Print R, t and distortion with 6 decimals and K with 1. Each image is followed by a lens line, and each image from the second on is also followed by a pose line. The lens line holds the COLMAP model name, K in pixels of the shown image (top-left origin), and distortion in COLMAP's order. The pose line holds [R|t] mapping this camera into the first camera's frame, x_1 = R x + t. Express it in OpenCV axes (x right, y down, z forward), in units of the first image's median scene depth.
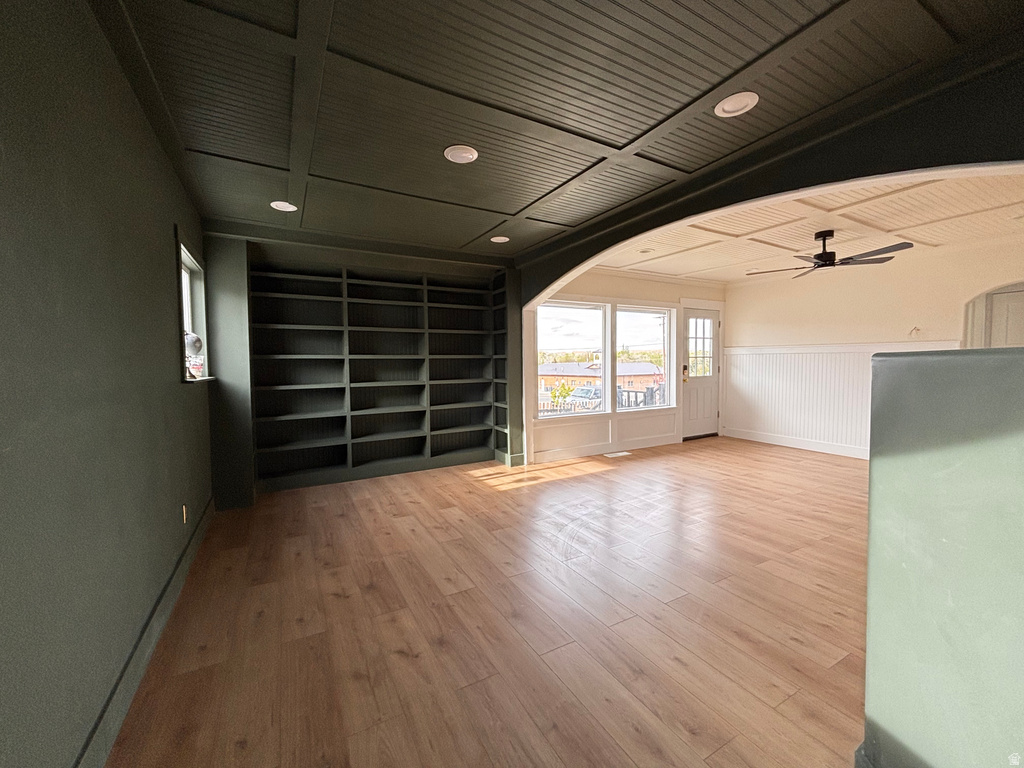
lens RADIAL K [[411.4, 0, 508.8], [0, 411.4, 382.7], [0, 0, 1]] dist [-0.017632, 0.007932]
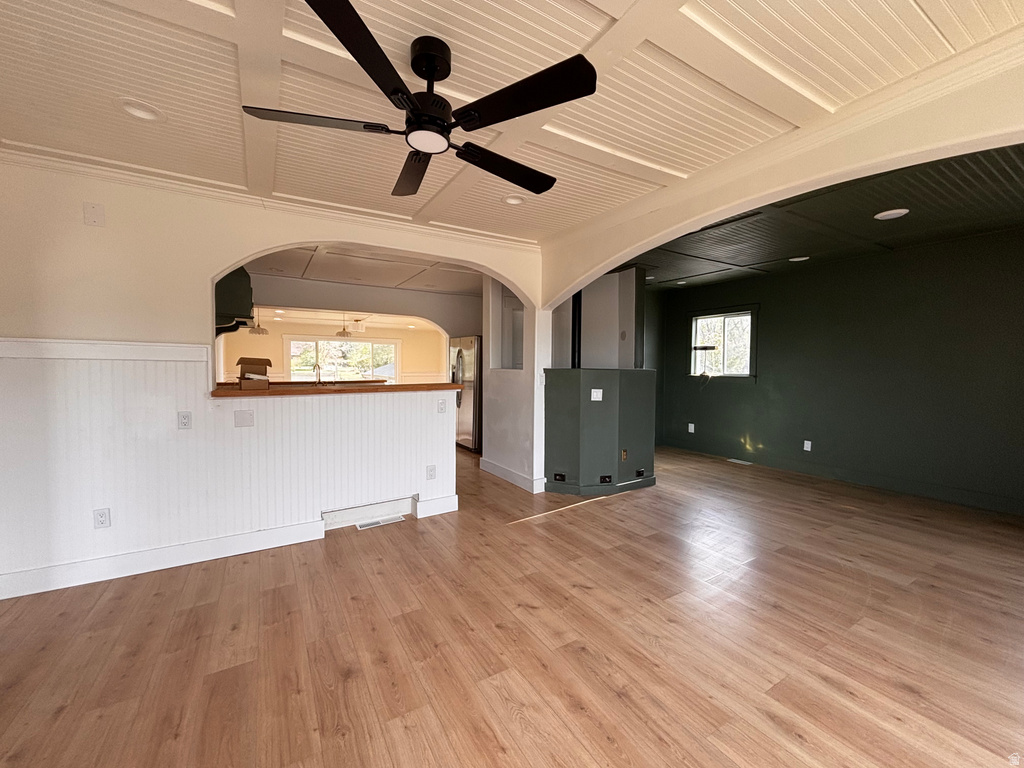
lens RADIAL K [[411.4, 0, 508.8], [0, 411.4, 382.7], [0, 0, 1]] dist [-0.017632, 0.007932]
pose [[-0.999458, 0.009416, -0.031553, 0.801815], [0.006484, 0.995757, 0.091797, -0.099386], [0.032284, 0.091543, -0.995278, 1.600112]]
